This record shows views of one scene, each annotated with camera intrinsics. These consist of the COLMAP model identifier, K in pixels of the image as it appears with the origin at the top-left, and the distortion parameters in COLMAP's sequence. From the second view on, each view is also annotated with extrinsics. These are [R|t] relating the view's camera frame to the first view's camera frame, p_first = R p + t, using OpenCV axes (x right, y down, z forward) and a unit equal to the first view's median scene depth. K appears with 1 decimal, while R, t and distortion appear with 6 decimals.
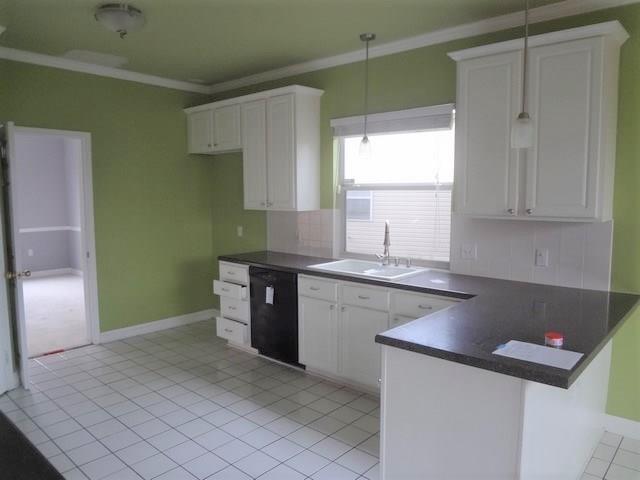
lens RADIAL K [[470.5, 0, 318.0], [0, 470.5, 241.0], [0, 0, 1]] dist [-0.058062, 0.015585]
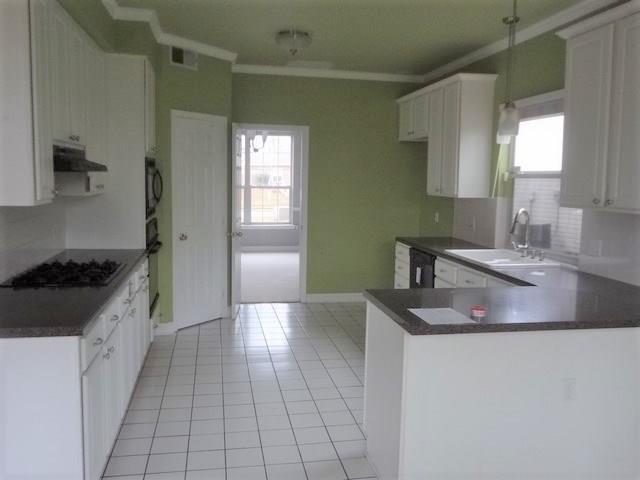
lens RADIAL K [[546.7, 0, 323.0], [0, 546.7, 238.2], [0, 0, 1]] dist [-0.004113, 0.028595]
pose [[0.802049, 0.081708, -0.591642, 0.504401], [-0.080828, 0.996334, 0.028025, 0.016578], [0.591763, 0.025344, 0.805713, -0.143227]]
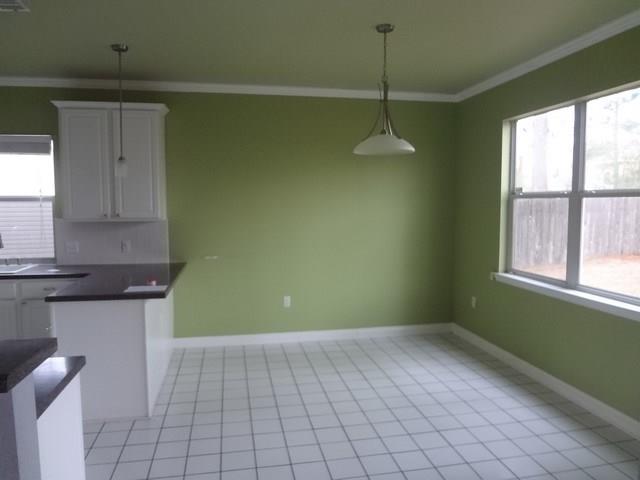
lens RADIAL K [[470.5, 0, 320.3], [0, 470.5, 242.2], [0, 0, 1]] dist [-0.058062, 0.015585]
pose [[0.597529, -0.063915, 0.799296, -0.300537], [0.079792, 0.996610, 0.020043, 0.036564], [-0.797868, 0.051801, 0.600603, -0.352901]]
